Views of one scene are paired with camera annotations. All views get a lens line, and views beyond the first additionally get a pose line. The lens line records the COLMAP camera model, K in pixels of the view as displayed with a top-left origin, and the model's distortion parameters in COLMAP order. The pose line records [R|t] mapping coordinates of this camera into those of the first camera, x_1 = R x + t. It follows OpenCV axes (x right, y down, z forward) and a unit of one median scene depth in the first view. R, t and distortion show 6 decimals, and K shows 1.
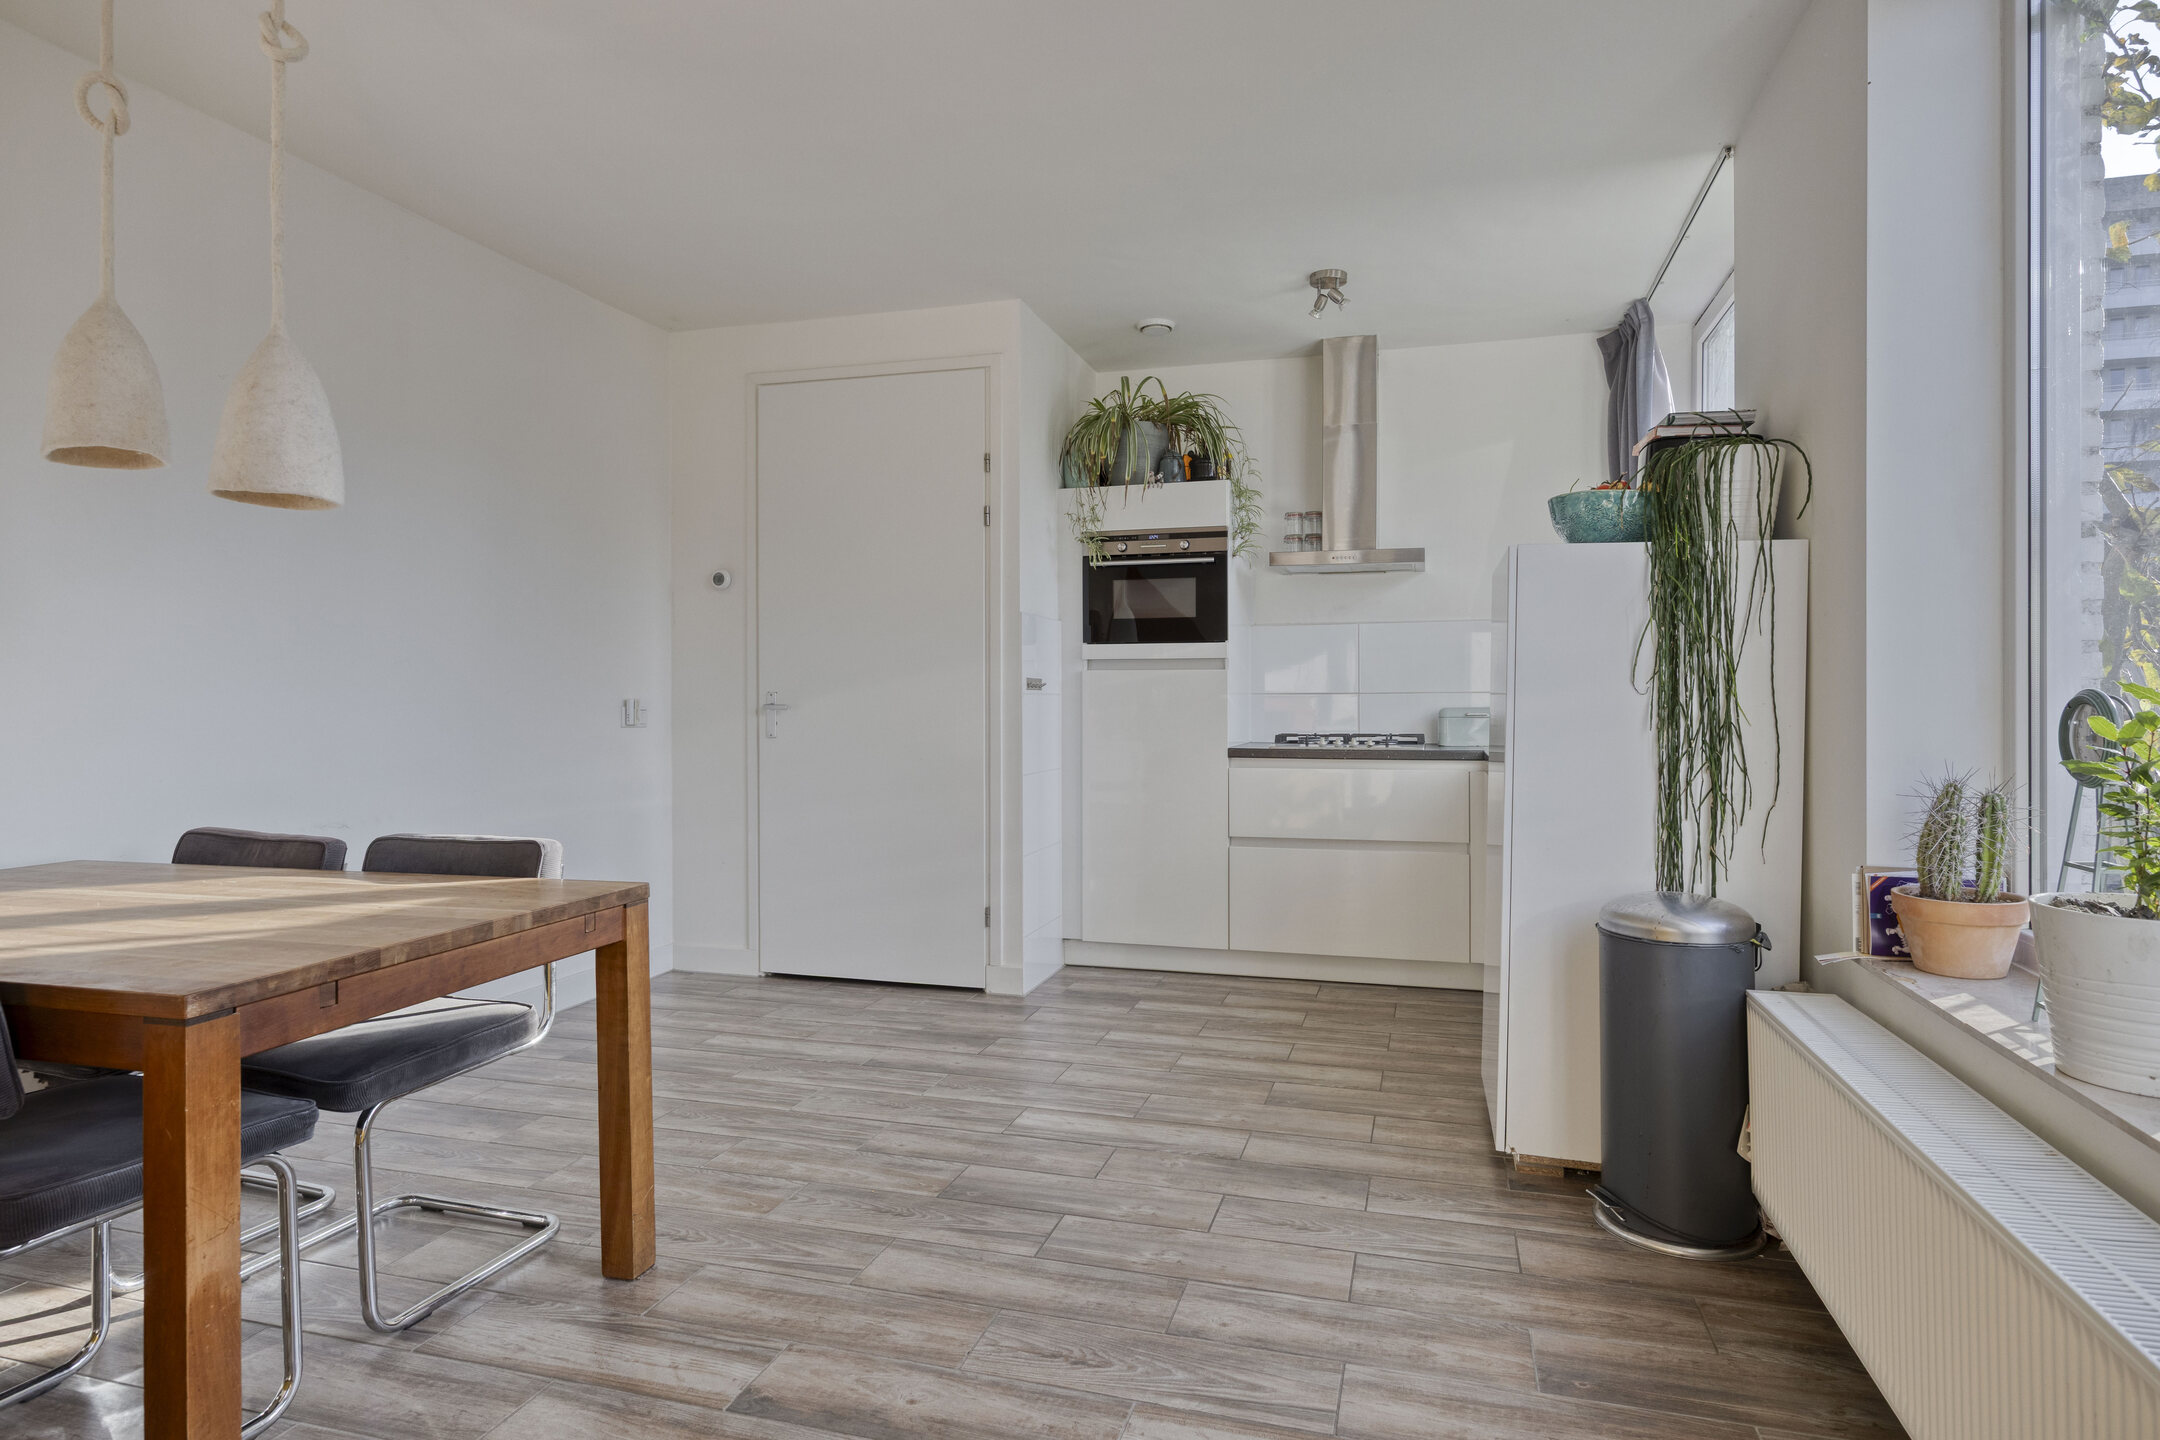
lens RADIAL K [[1183.4, 0, 1077.0], [0, 1183.4, 712.0], [0, 0, 1]] dist [-0.000352, -0.001780]
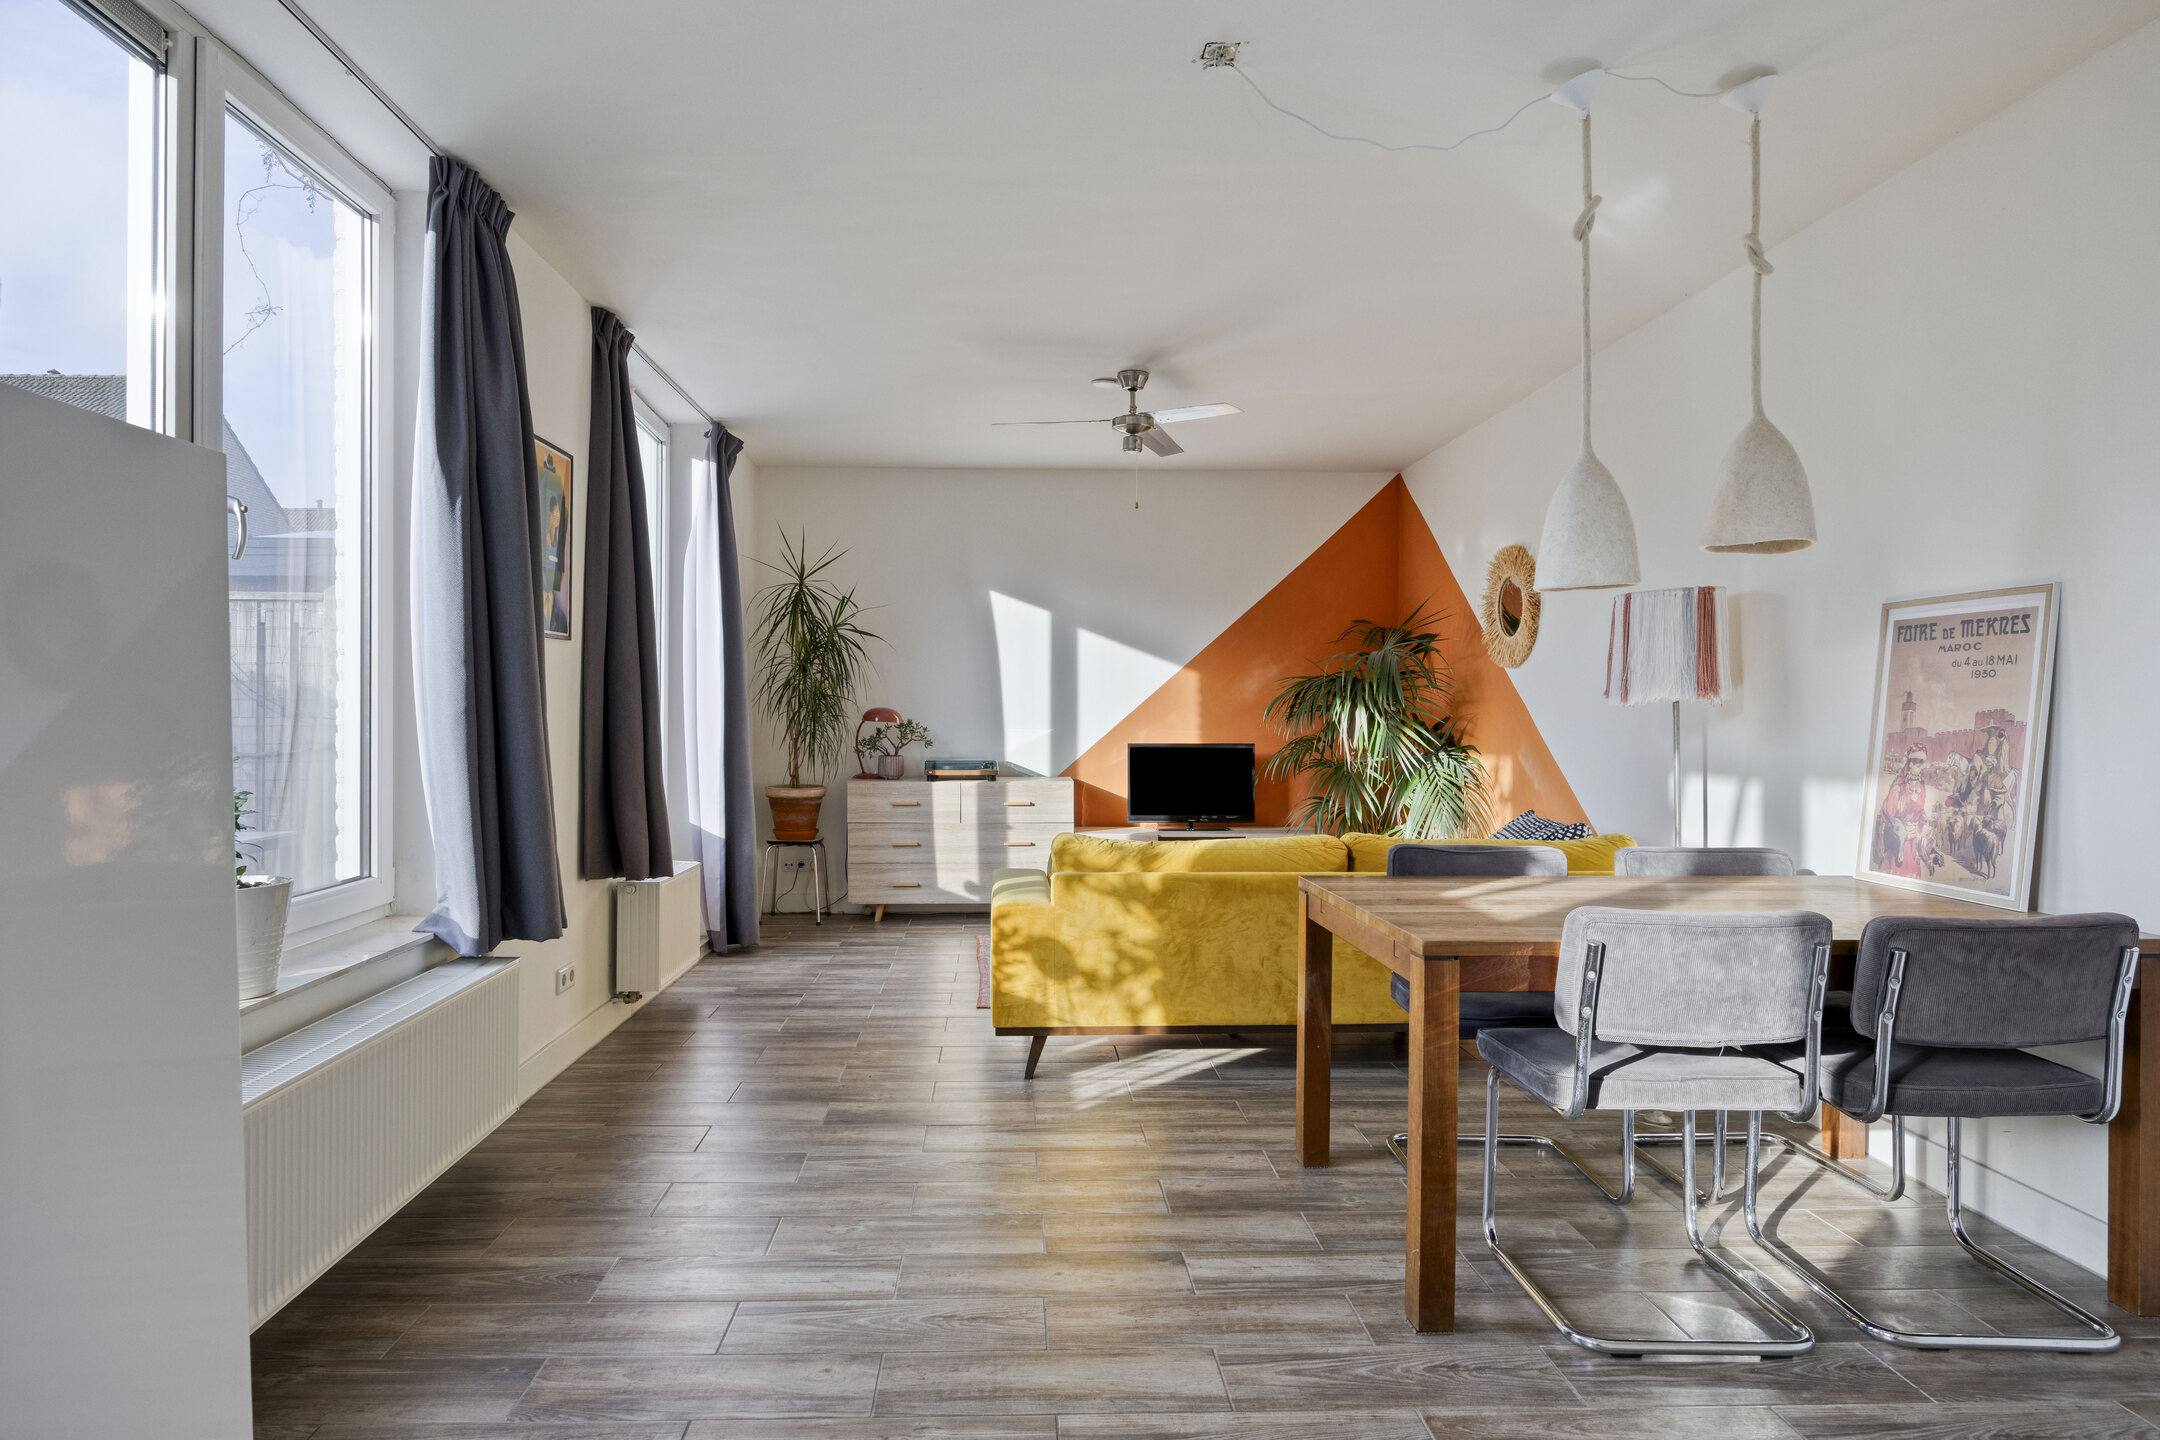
lens RADIAL K [[1209.8, 0, 1032.5], [0, 1209.8, 708.7], [0, 0, 1]] dist [-0.002886, -0.000857]
pose [[-0.949903, -0.001763, -0.312539, 0.133114], [-0.005149, 0.999937, 0.010012, -0.028337], [0.312502, 0.011120, -0.949852, 0.959399]]
